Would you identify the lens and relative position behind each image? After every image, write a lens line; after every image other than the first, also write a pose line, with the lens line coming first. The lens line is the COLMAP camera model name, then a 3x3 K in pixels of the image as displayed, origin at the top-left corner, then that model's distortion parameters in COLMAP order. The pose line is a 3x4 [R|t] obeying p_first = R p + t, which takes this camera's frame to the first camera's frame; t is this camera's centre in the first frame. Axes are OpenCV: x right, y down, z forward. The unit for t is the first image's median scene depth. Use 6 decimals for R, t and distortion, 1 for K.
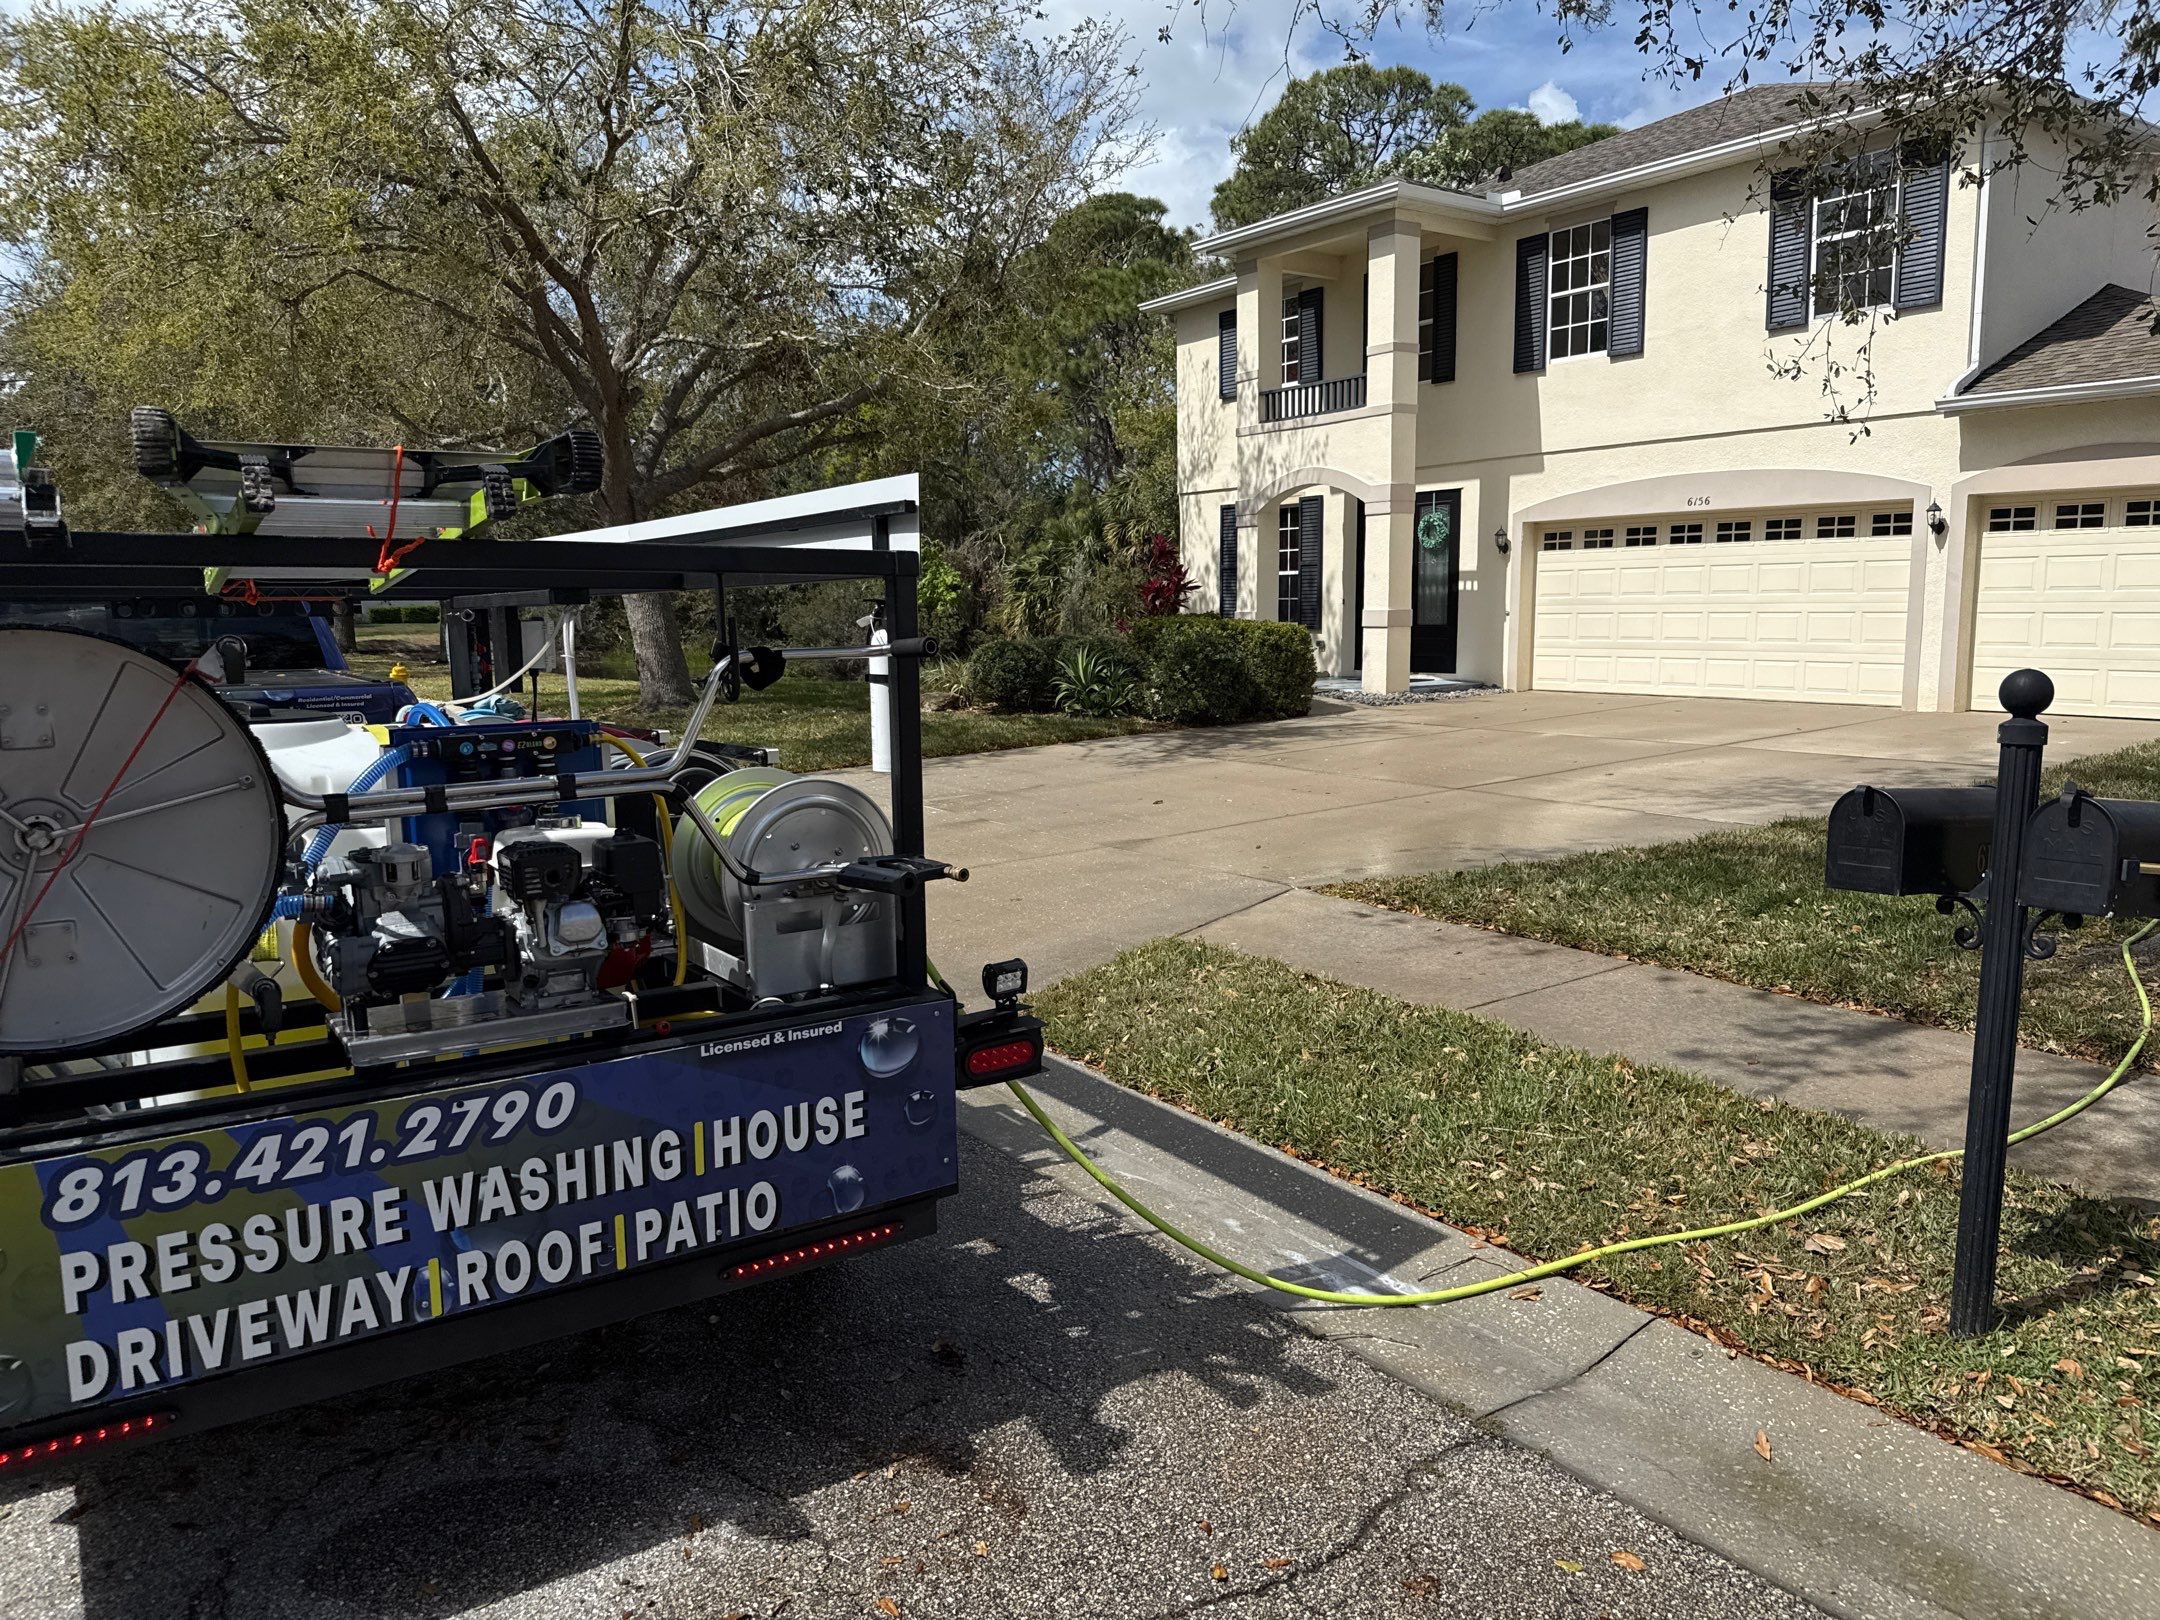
lens RADIAL K [[1501.3, 0, 1103.6], [0, 1501.3, 825.6], [0, 0, 1]] dist [0.079862, -0.097893]
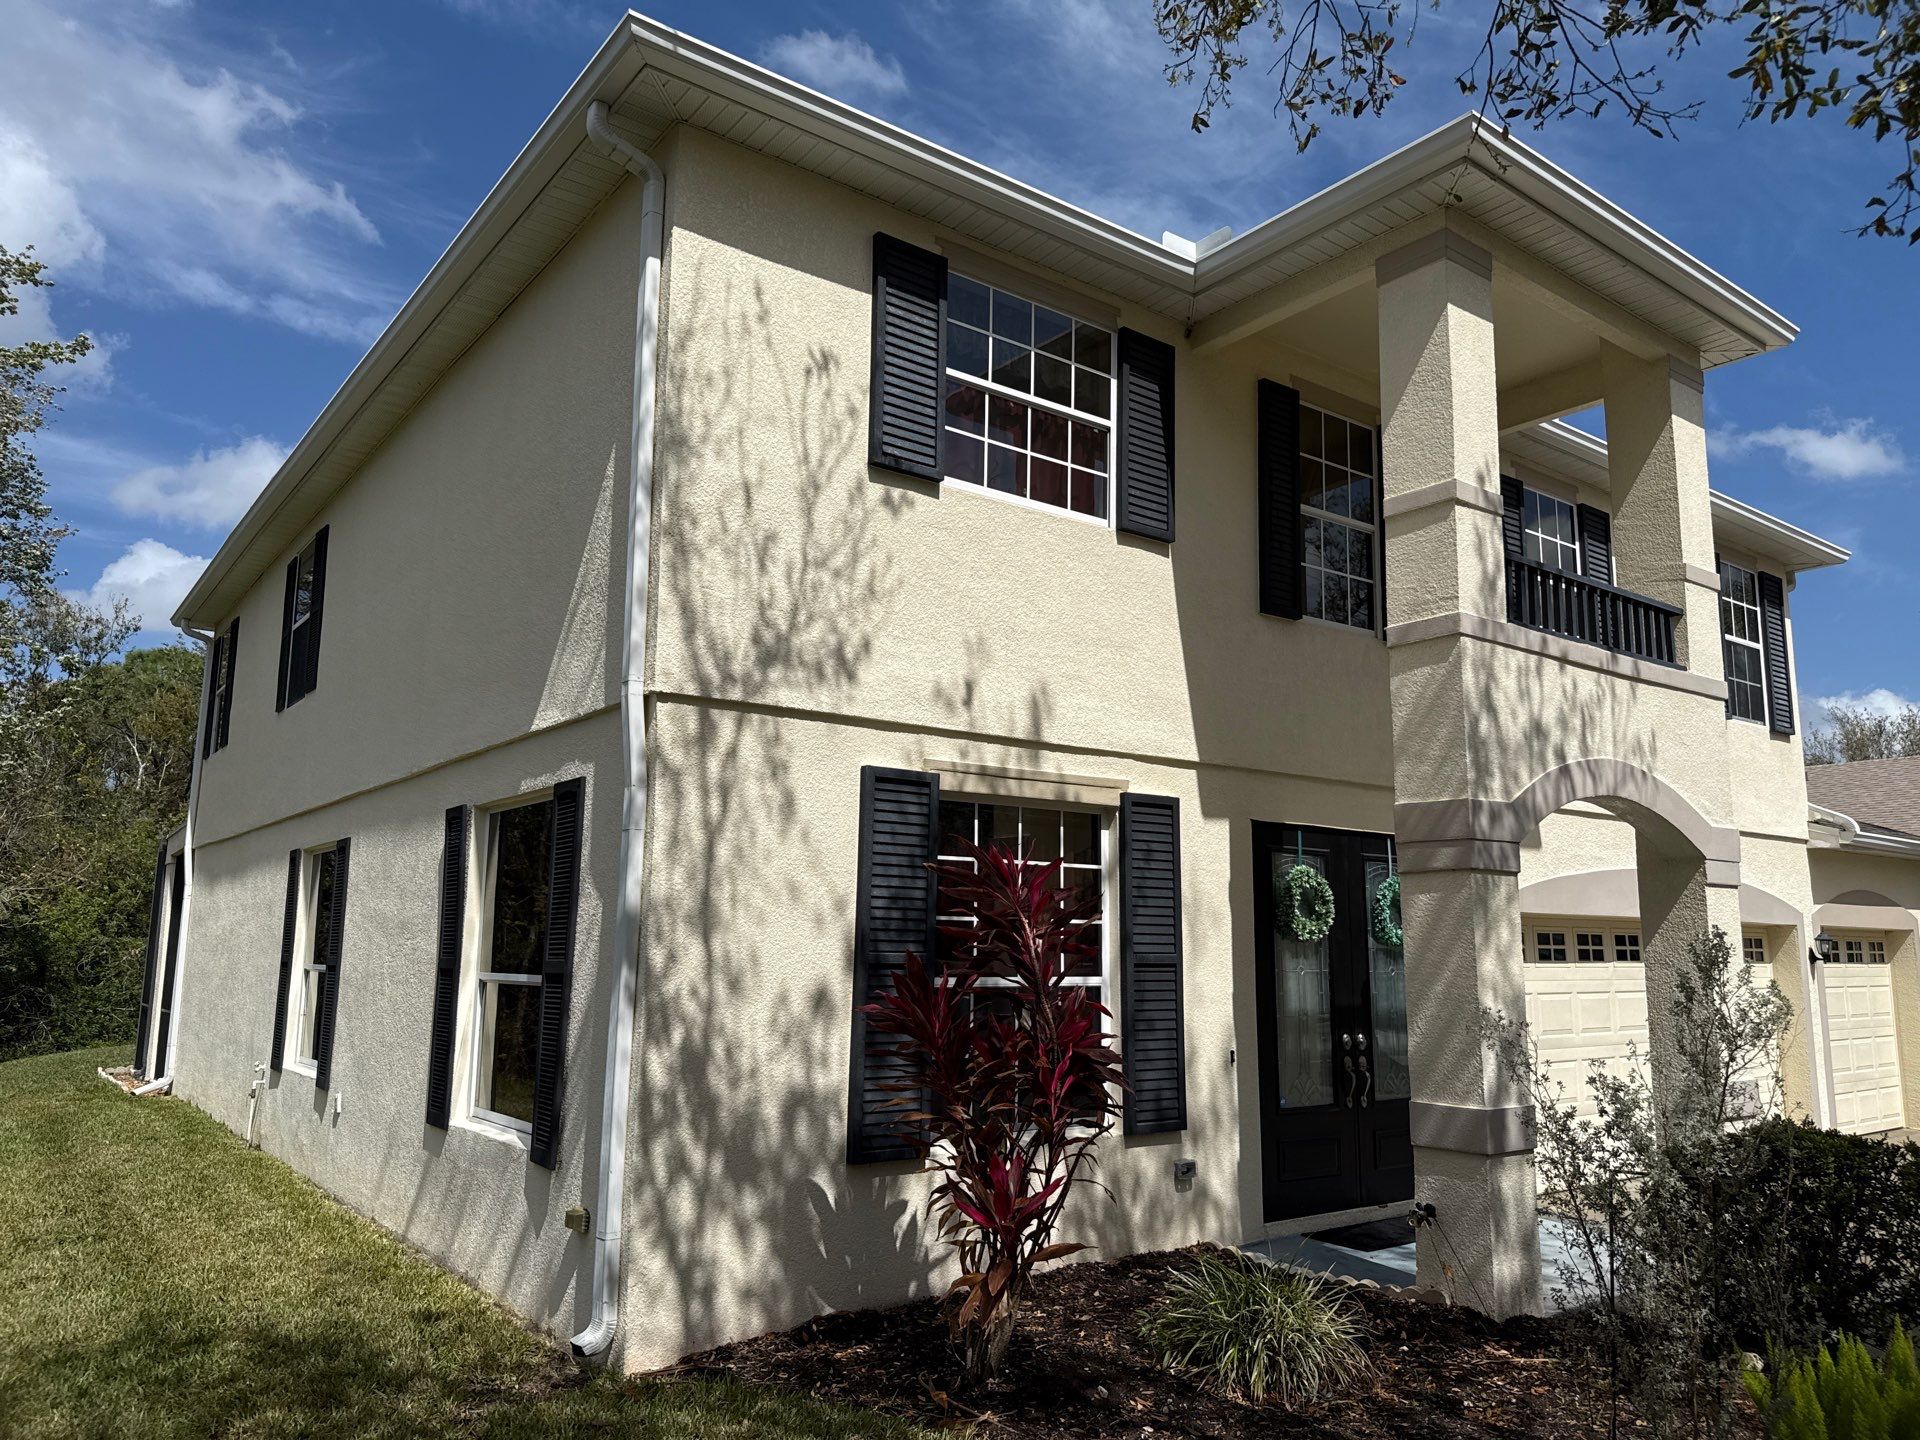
lens RADIAL K [[1340.0, 0, 1010.2], [0, 1340.0, 763.2], [0, 0, 1]] dist [-0.001886, -0.003878]
pose [[-0.026206, 0.162164, 0.986416, -0.317599], [0.147369, 0.976600, -0.156636, -0.262074], [-0.988734, 0.141262, -0.049491, 1.558709]]
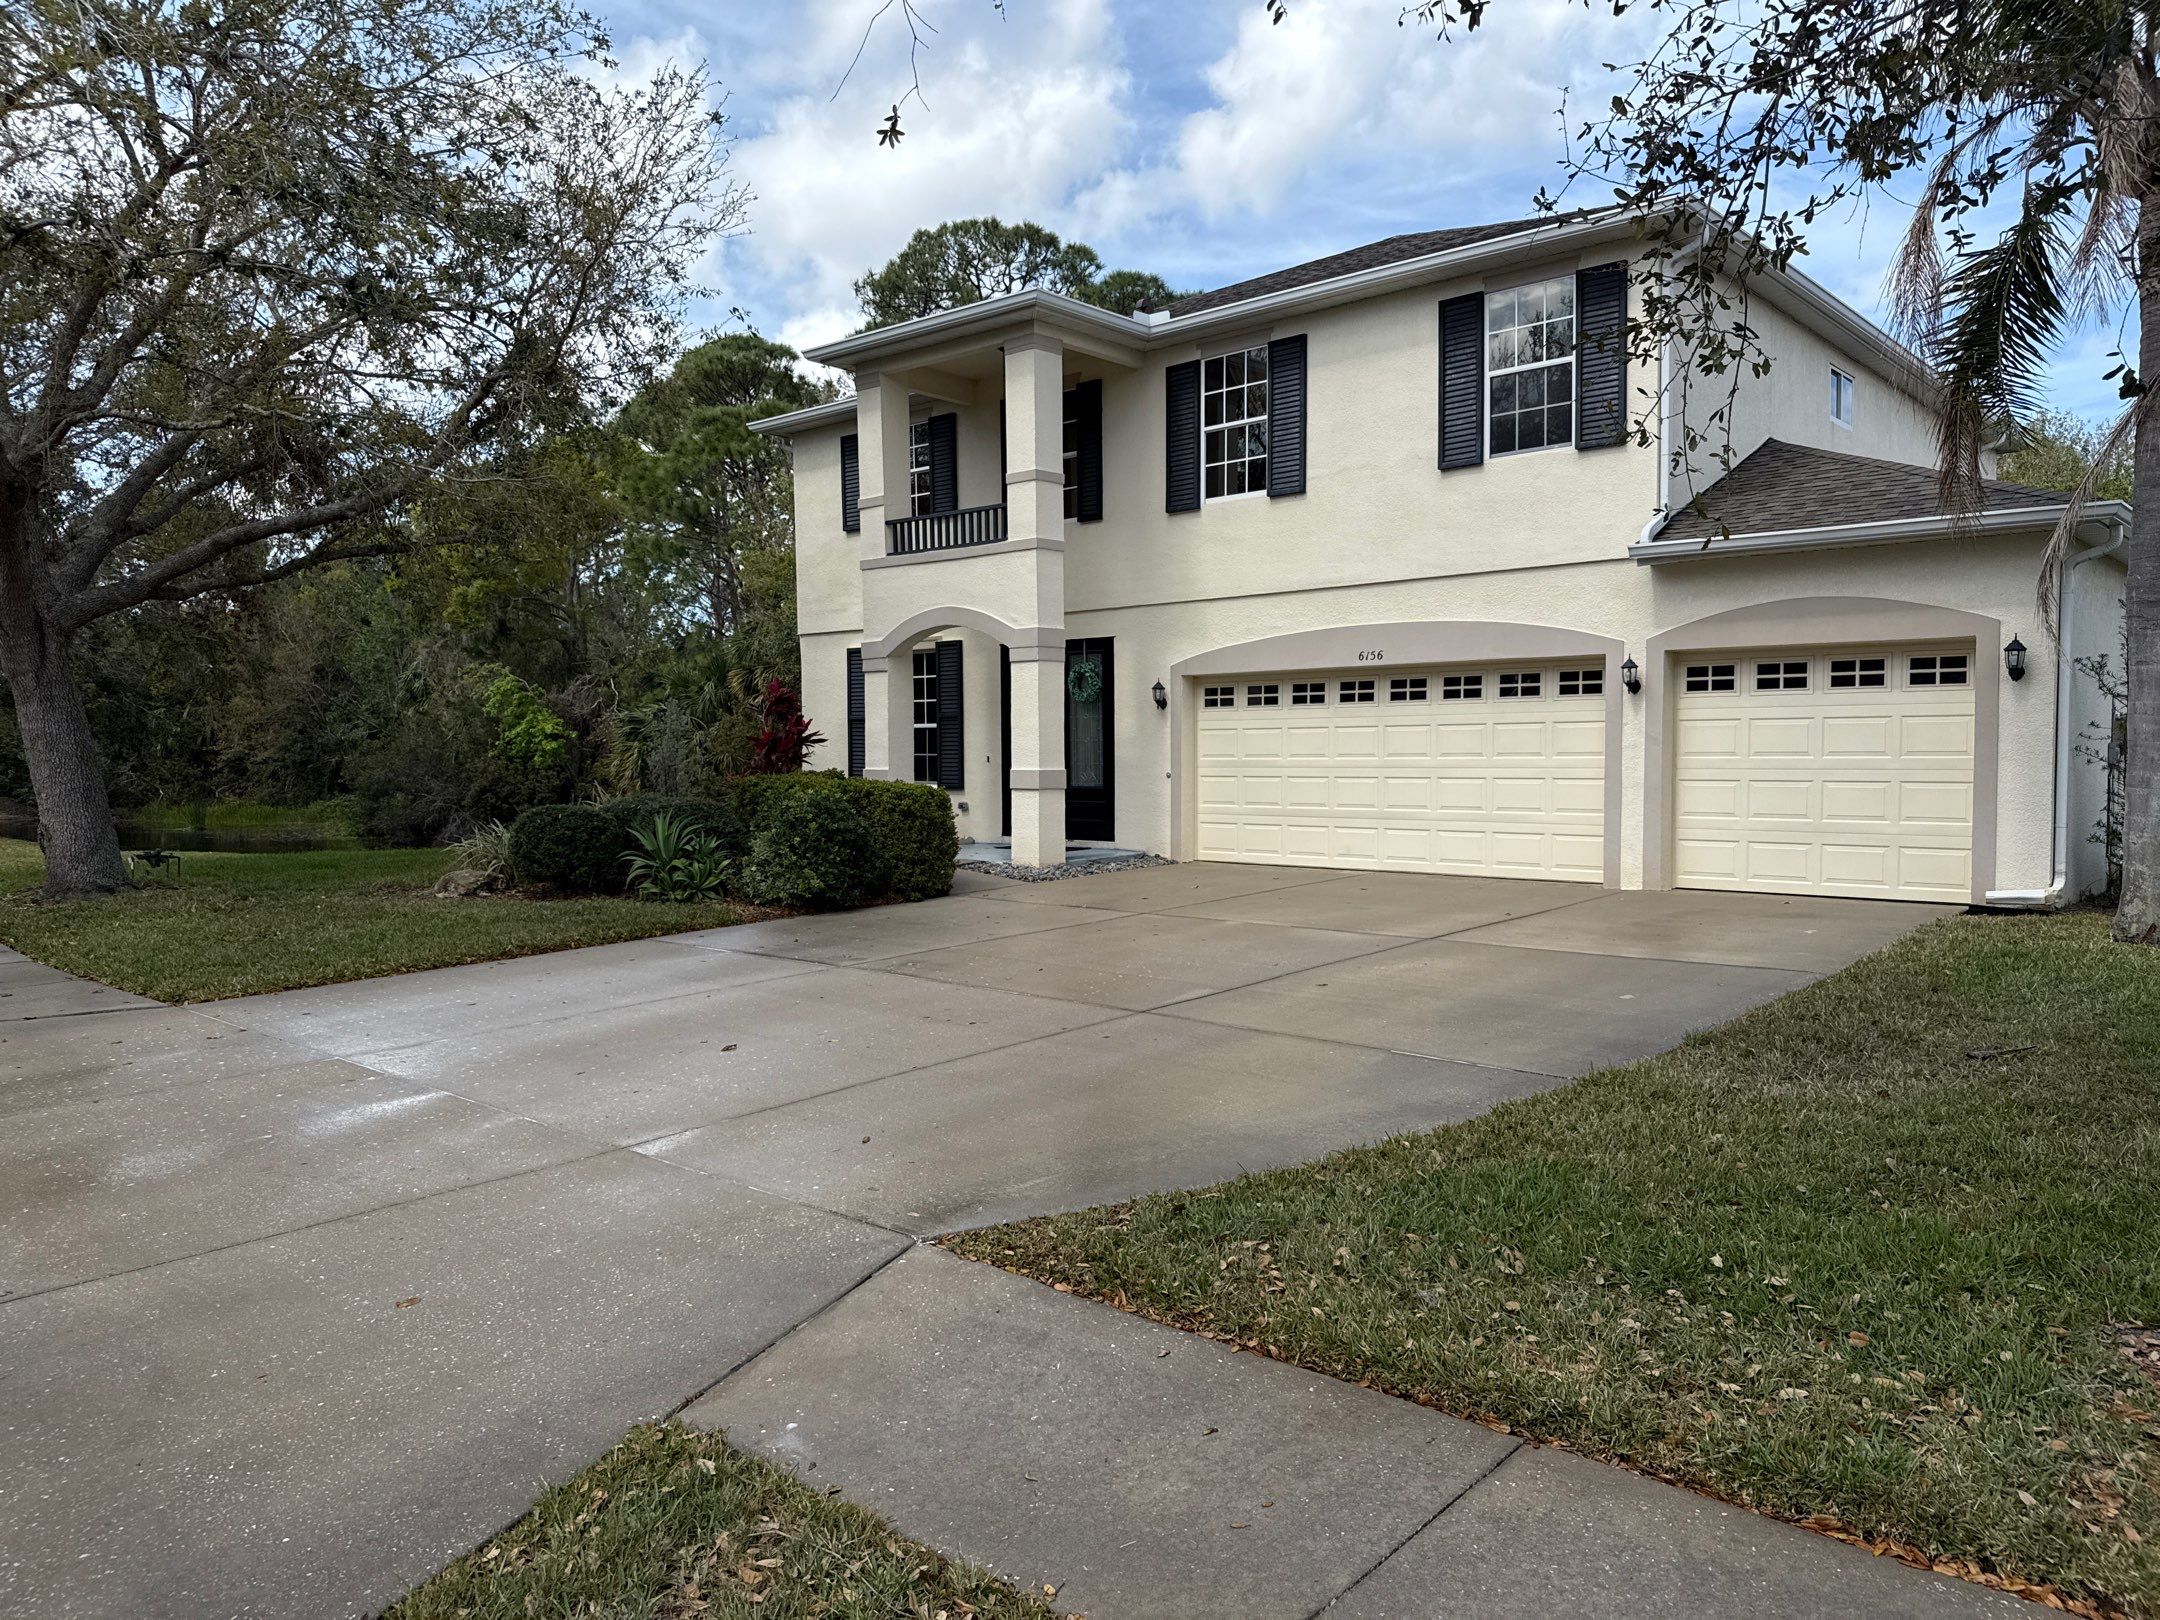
lens RADIAL K [[1506.7, 0, 1082.7], [0, 1506.7, 815.9], [0, 0, 1]] dist [0.224247, -0.374096]
pose [[0.975610, -0.001861, 0.219502, 0.028757], [0.025220, 0.994292, -0.103665, -0.033047], [-0.218057, 0.106673, 0.970089, 0.194344]]
